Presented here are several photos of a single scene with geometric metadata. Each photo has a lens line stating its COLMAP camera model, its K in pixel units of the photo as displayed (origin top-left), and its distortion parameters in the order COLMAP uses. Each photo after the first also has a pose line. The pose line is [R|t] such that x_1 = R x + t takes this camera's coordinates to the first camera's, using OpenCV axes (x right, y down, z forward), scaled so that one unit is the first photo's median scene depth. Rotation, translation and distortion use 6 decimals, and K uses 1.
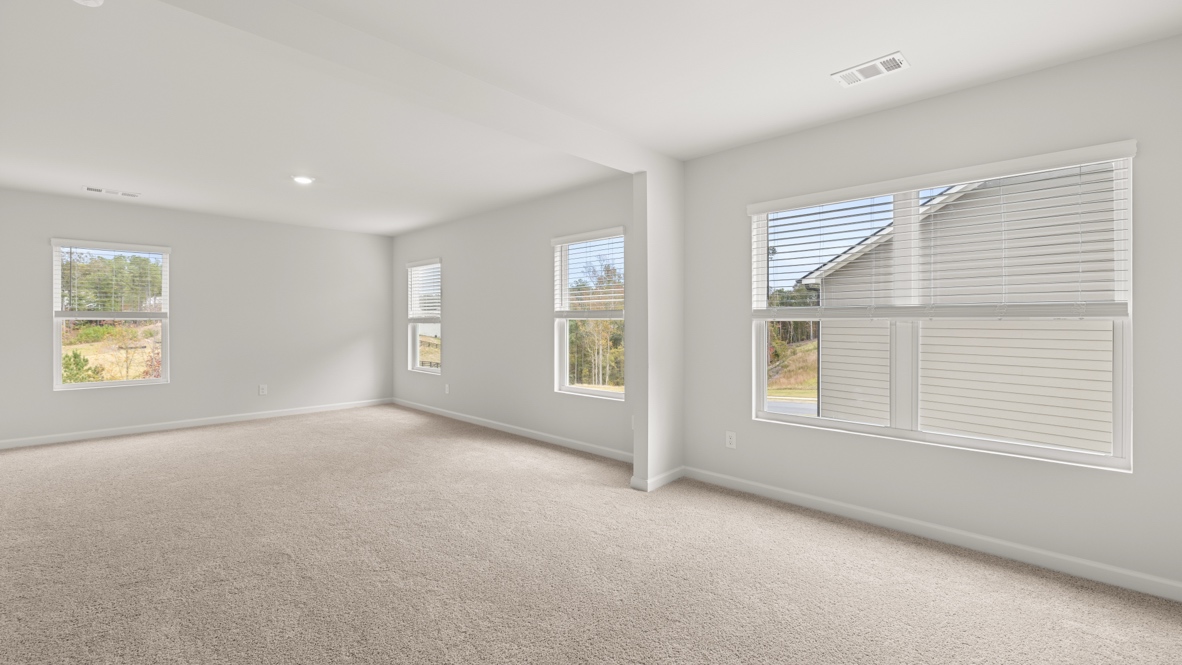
lens RADIAL K [[497.7, 0, 587.7], [0, 497.7, 330.7], [0, 0, 1]] dist [-0.004057, 0.000370]
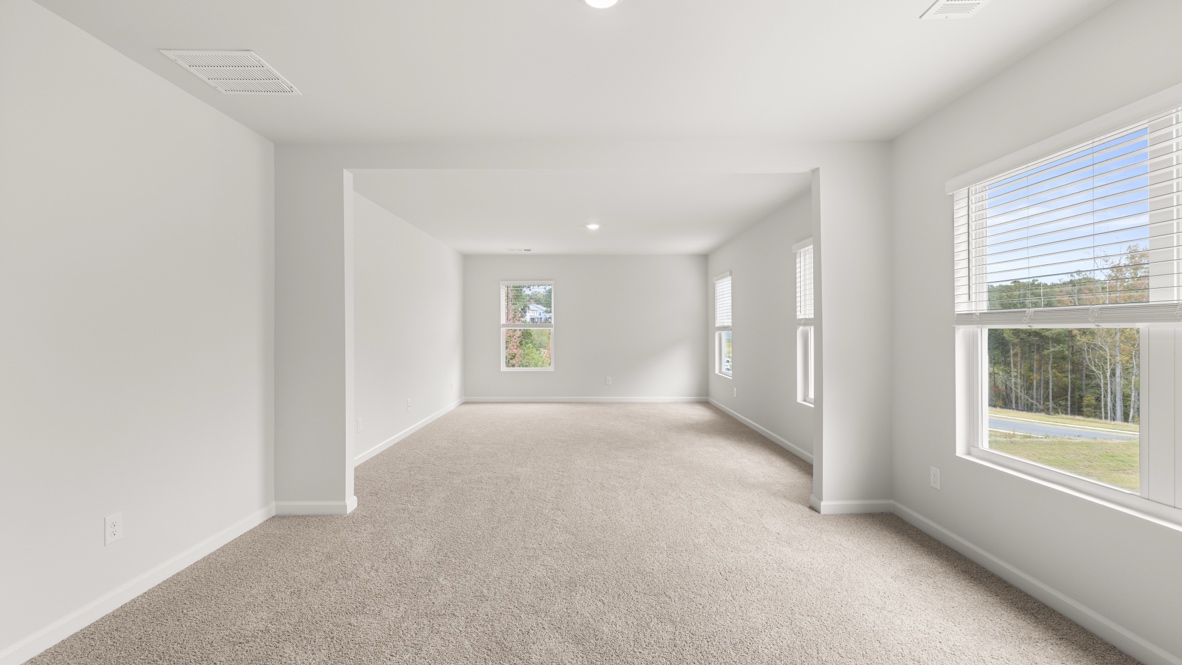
lens RADIAL K [[497.7, 0, 595.3], [0, 497.7, 339.5], [0, 0, 1]] dist [-0.004057, 0.000370]
pose [[0.699741, 0.012292, -0.714291, 0.472475], [-0.011252, 0.999918, 0.006185, -0.000636], [0.714308, 0.003709, 0.699821, 0.053294]]
